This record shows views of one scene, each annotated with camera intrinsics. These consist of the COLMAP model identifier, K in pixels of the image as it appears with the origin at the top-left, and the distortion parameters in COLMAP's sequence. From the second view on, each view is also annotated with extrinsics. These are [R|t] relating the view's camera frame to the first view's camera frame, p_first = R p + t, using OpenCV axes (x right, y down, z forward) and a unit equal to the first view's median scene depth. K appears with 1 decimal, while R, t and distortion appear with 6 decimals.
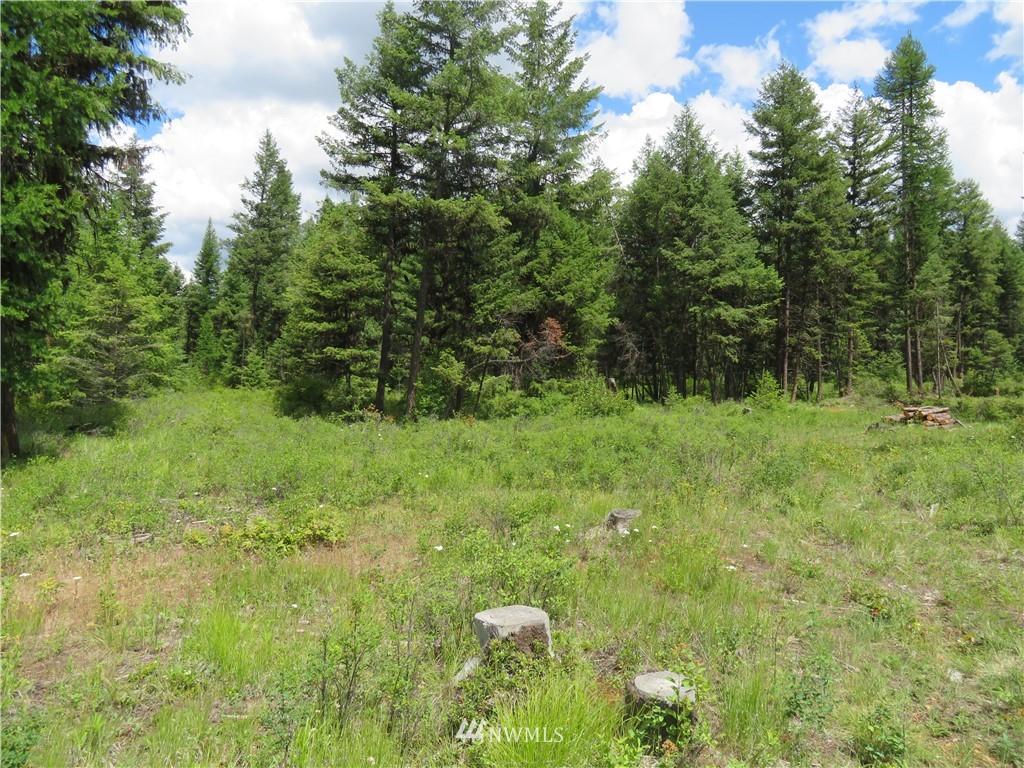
lens RADIAL K [[731.4, 0, 512.0], [0, 731.4, 384.0], [0, 0, 1]] dist [-0.000637, 0.004072]
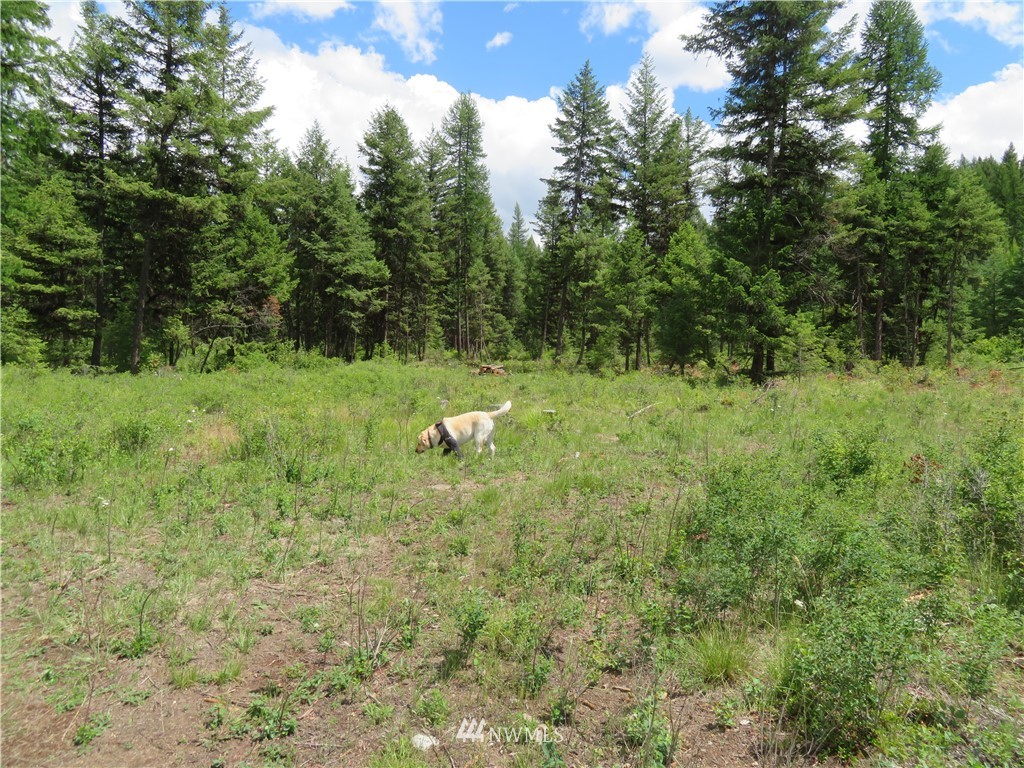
lens RADIAL K [[731.4, 0, 512.0], [0, 731.4, 384.0], [0, 0, 1]] dist [-0.000637, 0.004072]
pose [[0.813696, -0.010269, 0.581200, -0.227025], [-0.013839, 0.999218, 0.037029, 0.010102], [-0.581126, -0.038174, 0.812918, -0.223181]]
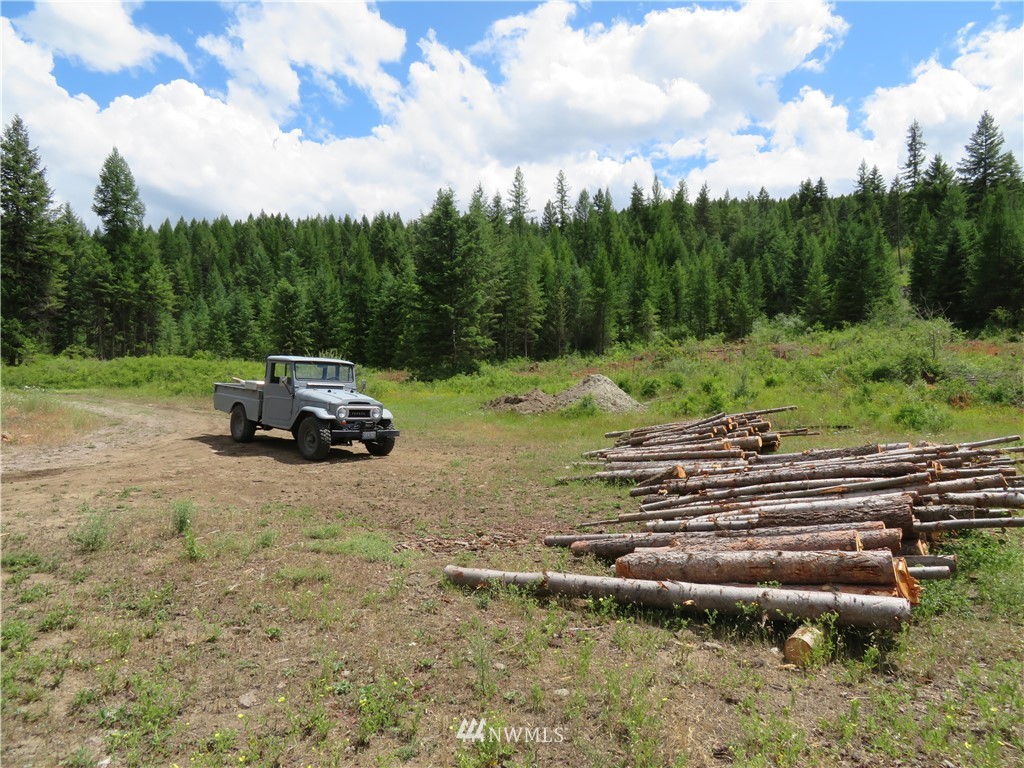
lens RADIAL K [[731.4, 0, 512.0], [0, 731.4, 384.0], [0, 0, 1]] dist [-0.000637, 0.004072]
pose [[0.129444, -0.003961, 0.991579, -0.964371], [-0.028646, 0.999560, 0.007733, 0.020807], [-0.991173, -0.029406, 0.129274, -0.984242]]
